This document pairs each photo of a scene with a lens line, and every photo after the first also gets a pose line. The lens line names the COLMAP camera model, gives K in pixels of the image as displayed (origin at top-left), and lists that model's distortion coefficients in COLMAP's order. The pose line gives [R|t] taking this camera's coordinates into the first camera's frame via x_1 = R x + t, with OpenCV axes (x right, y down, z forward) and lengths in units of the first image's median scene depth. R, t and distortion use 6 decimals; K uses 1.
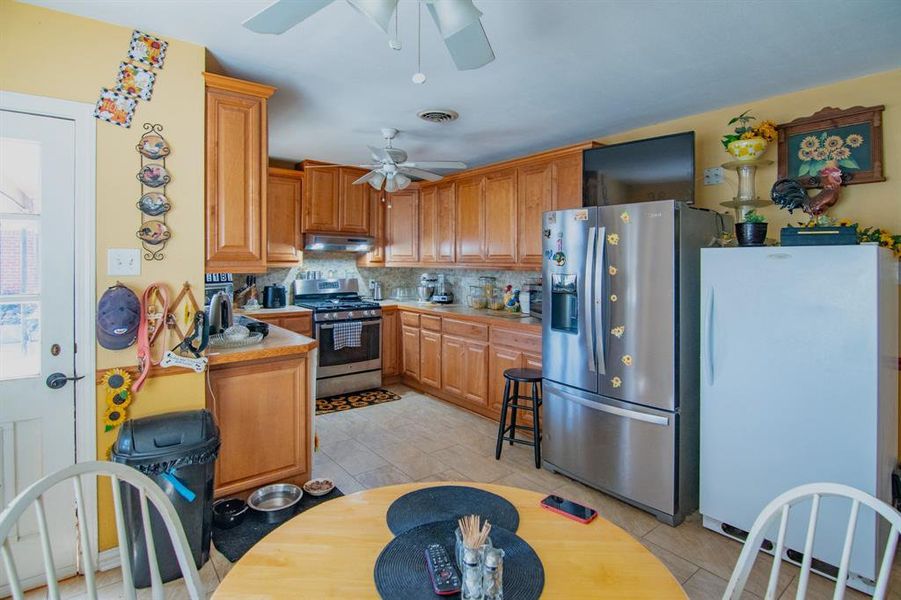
lens RADIAL K [[460.1, 0, 451.1], [0, 460.1, 264.6], [0, 0, 1]] dist [-0.002743, -0.000501]
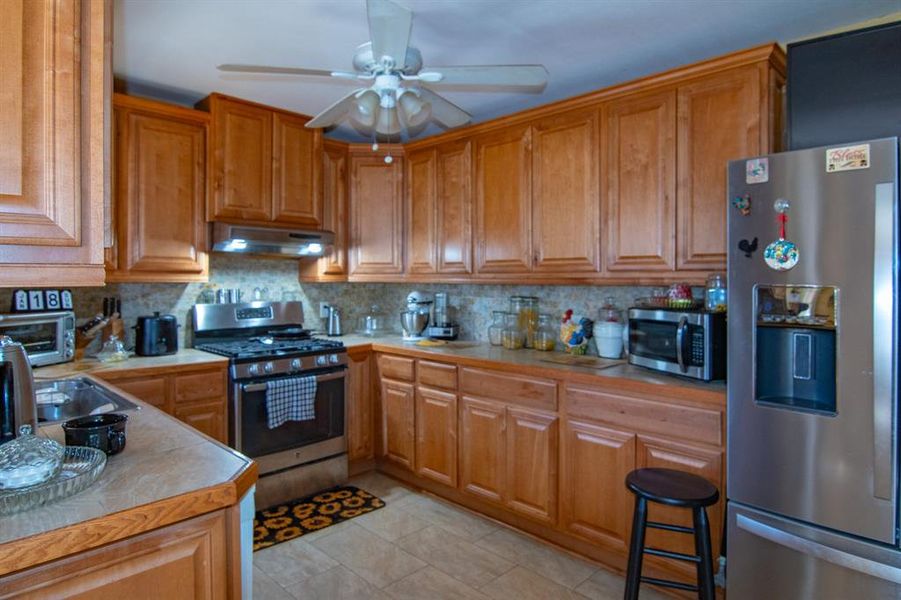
lens RADIAL K [[531.1, 0, 448.7], [0, 531.1, 284.6], [0, 0, 1]] dist [-0.012654, -0.001174]
pose [[0.992663, -0.006202, 0.120751, -0.110772], [0.006001, 0.999980, 0.002032, 0.009390], [-0.120762, -0.001293, 0.992681, 0.324151]]
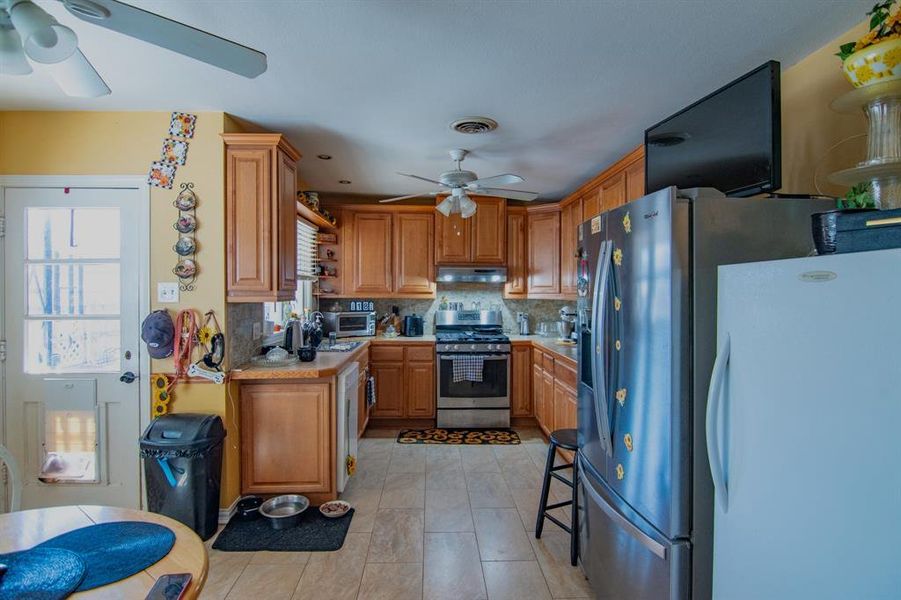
lens RADIAL K [[464.6, 0, 450.5], [0, 464.6, 300.0], [0, 0, 1]] dist [0.002825, 0.000379]
pose [[0.811166, 0.006897, -0.584775, 0.321985], [-0.003707, 0.999971, 0.006652, 0.001968], [0.584804, -0.003229, 0.811168, 0.179829]]
